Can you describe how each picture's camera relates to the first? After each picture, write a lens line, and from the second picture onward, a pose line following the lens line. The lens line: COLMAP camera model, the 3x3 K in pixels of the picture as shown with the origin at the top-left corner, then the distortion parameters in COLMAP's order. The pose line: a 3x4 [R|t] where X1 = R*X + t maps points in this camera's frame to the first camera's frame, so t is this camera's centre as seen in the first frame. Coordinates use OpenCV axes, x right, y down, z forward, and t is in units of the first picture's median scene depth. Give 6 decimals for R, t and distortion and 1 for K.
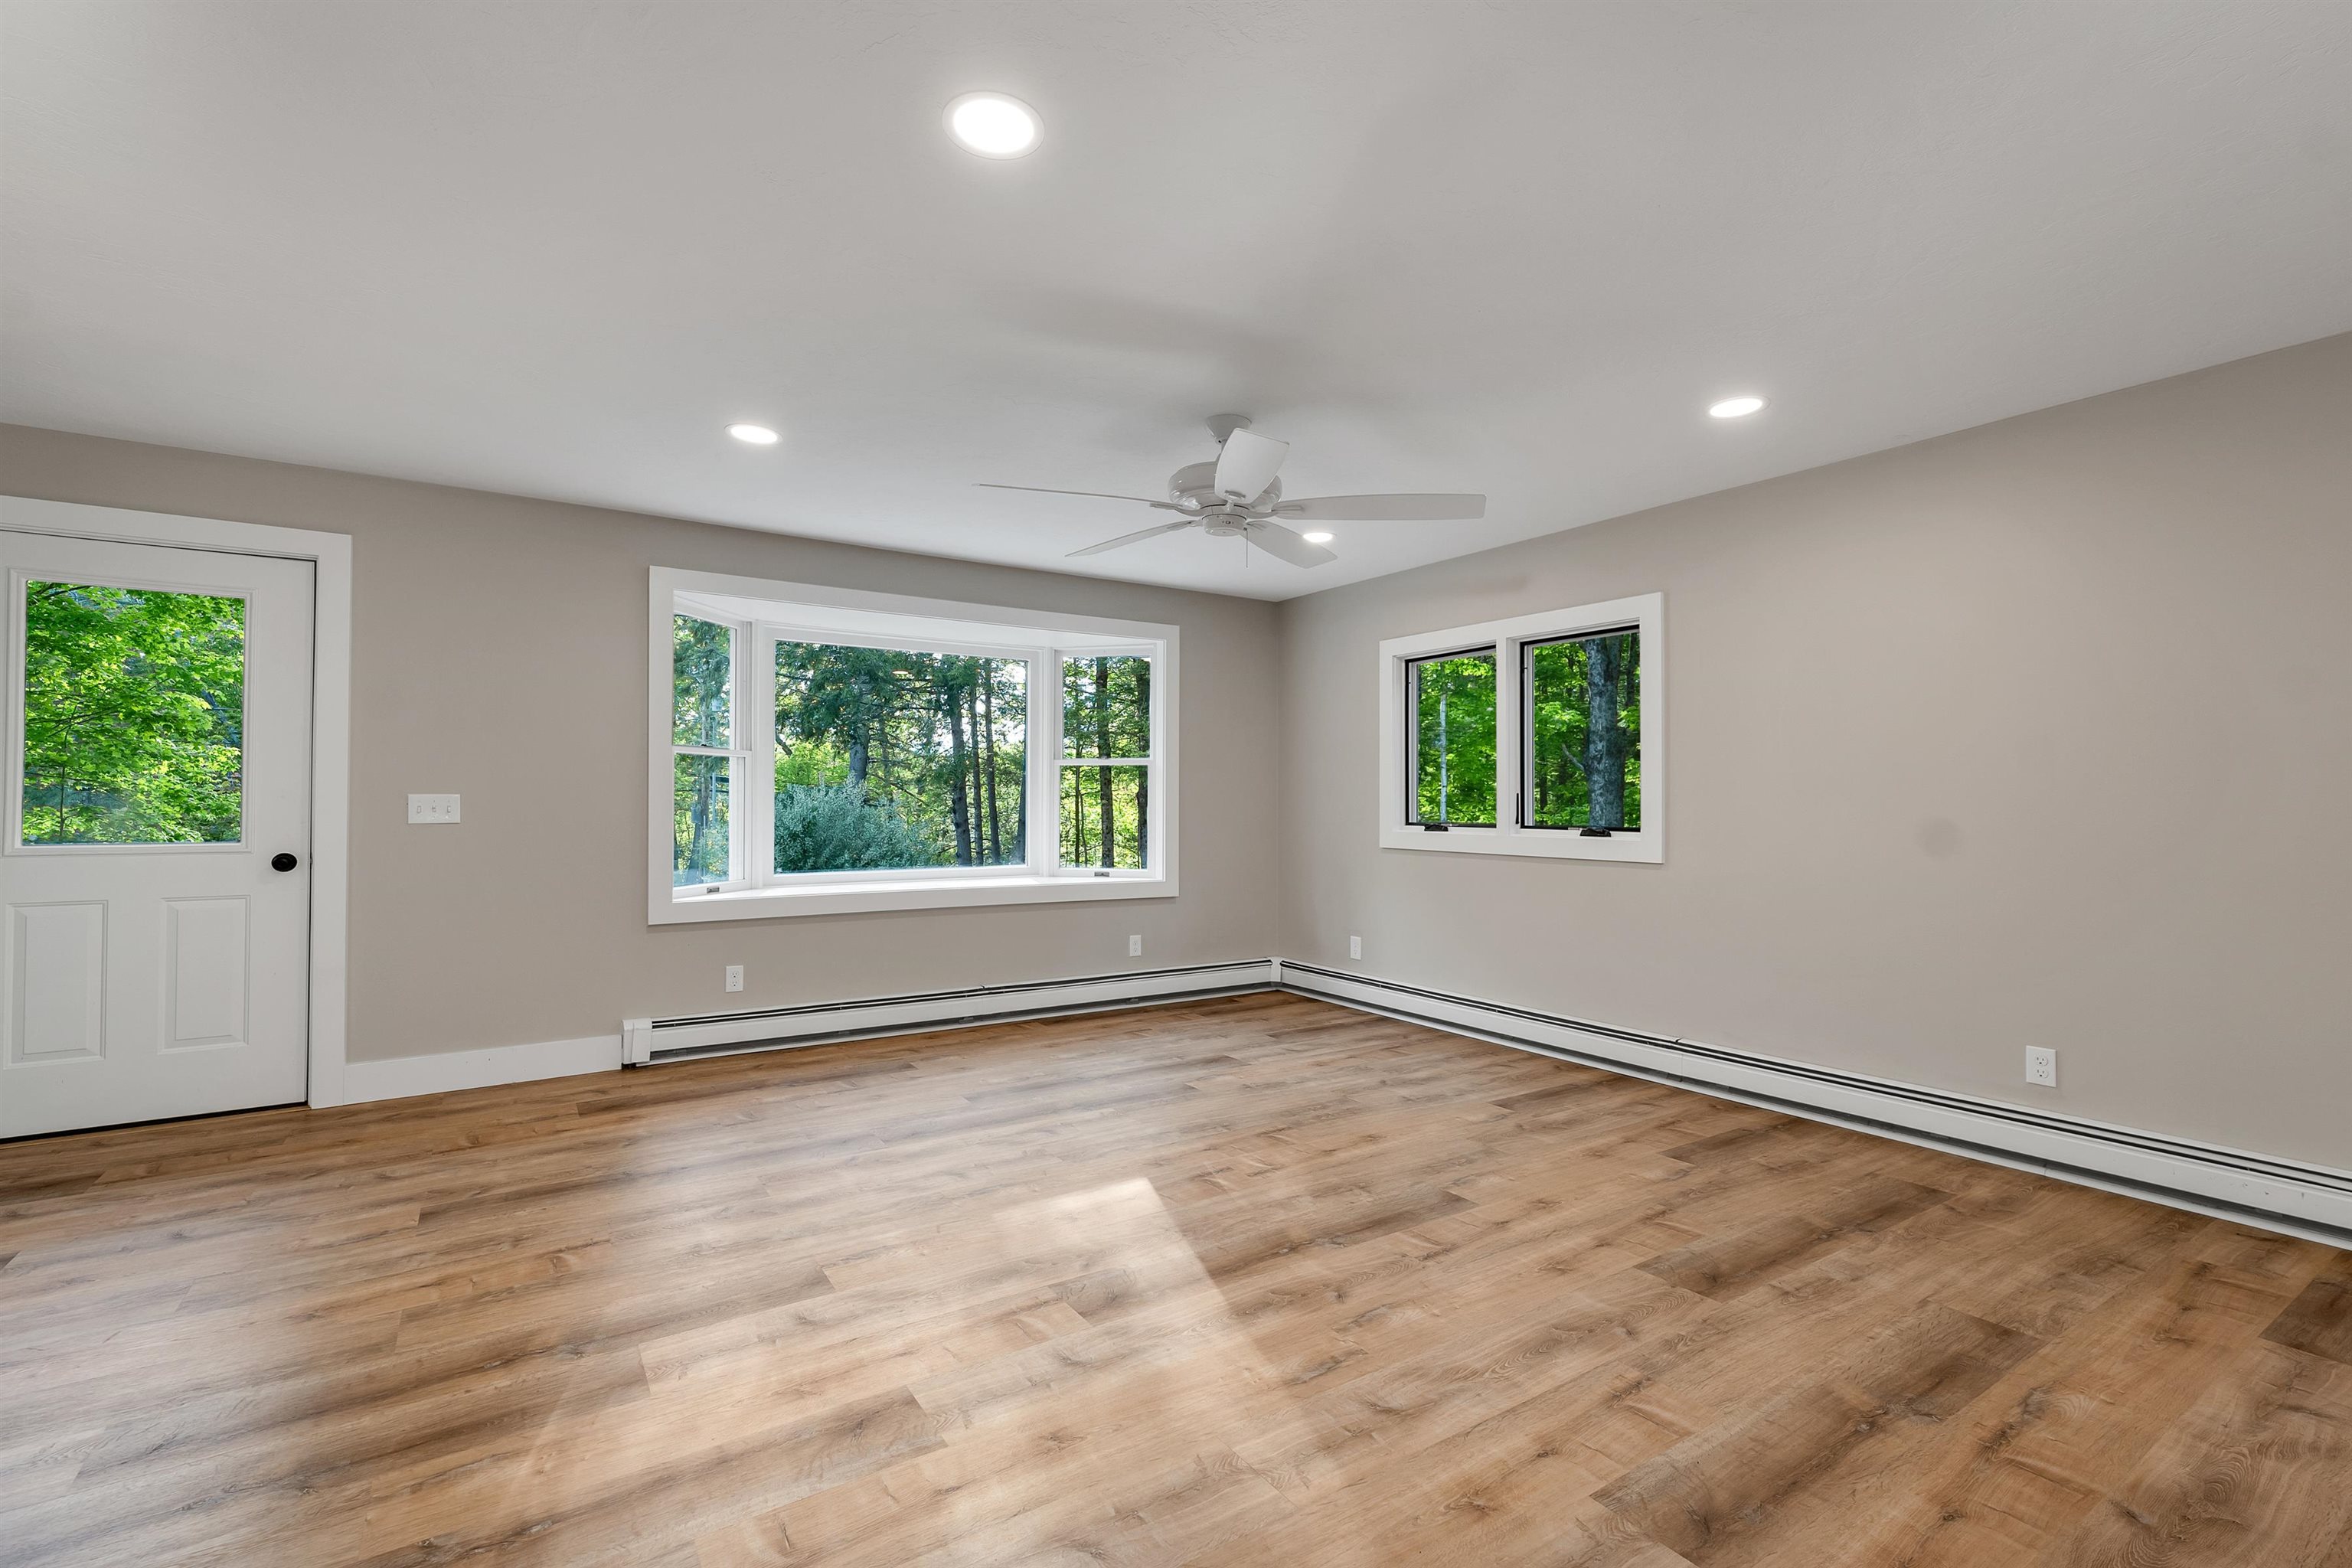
lens RADIAL K [[1025.0, 0, 1154.2], [0, 1025.0, 796.8], [0, 0, 1]] dist [0.001689, 0.000409]
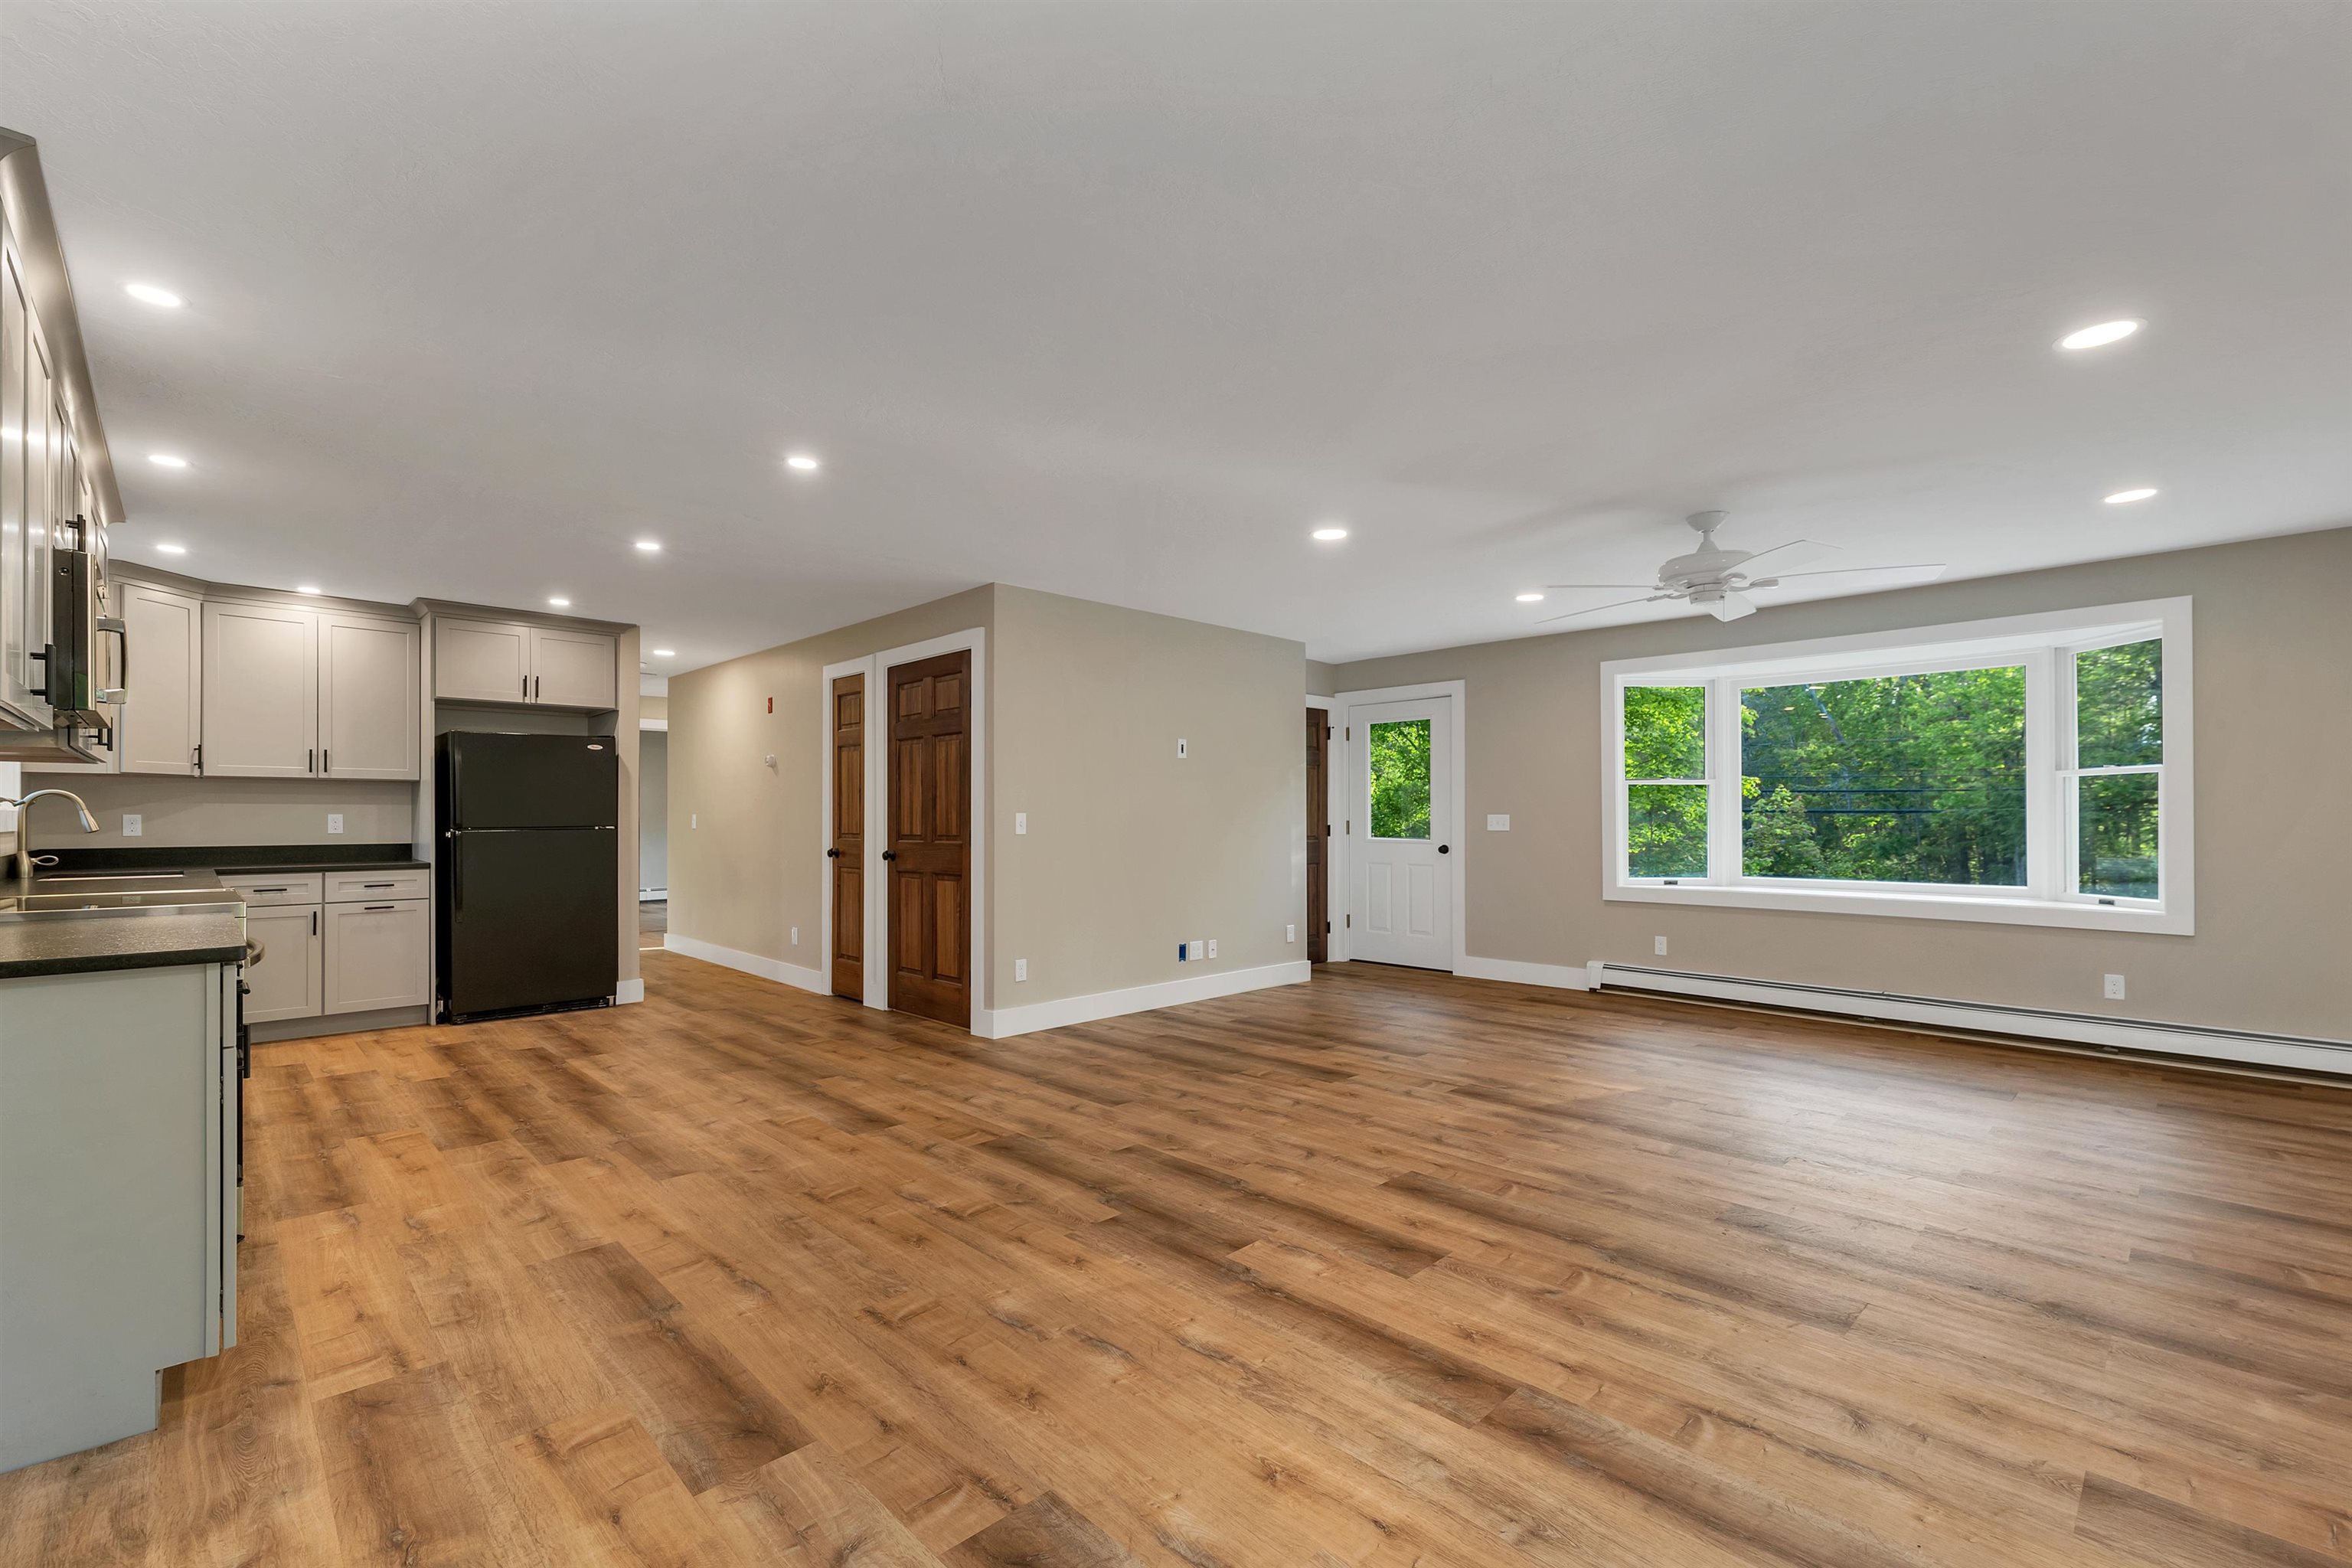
lens RADIAL K [[1008.3, 0, 1168.1], [0, 1008.3, 815.5], [0, 0, 1]] dist [-0.000049, -0.000192]
pose [[0.192949, -0.006405, -0.981188, 1.395990], [0.005500, 0.999970, -0.005446, -0.002902], [0.981193, -0.004346, 0.192978, 0.094494]]
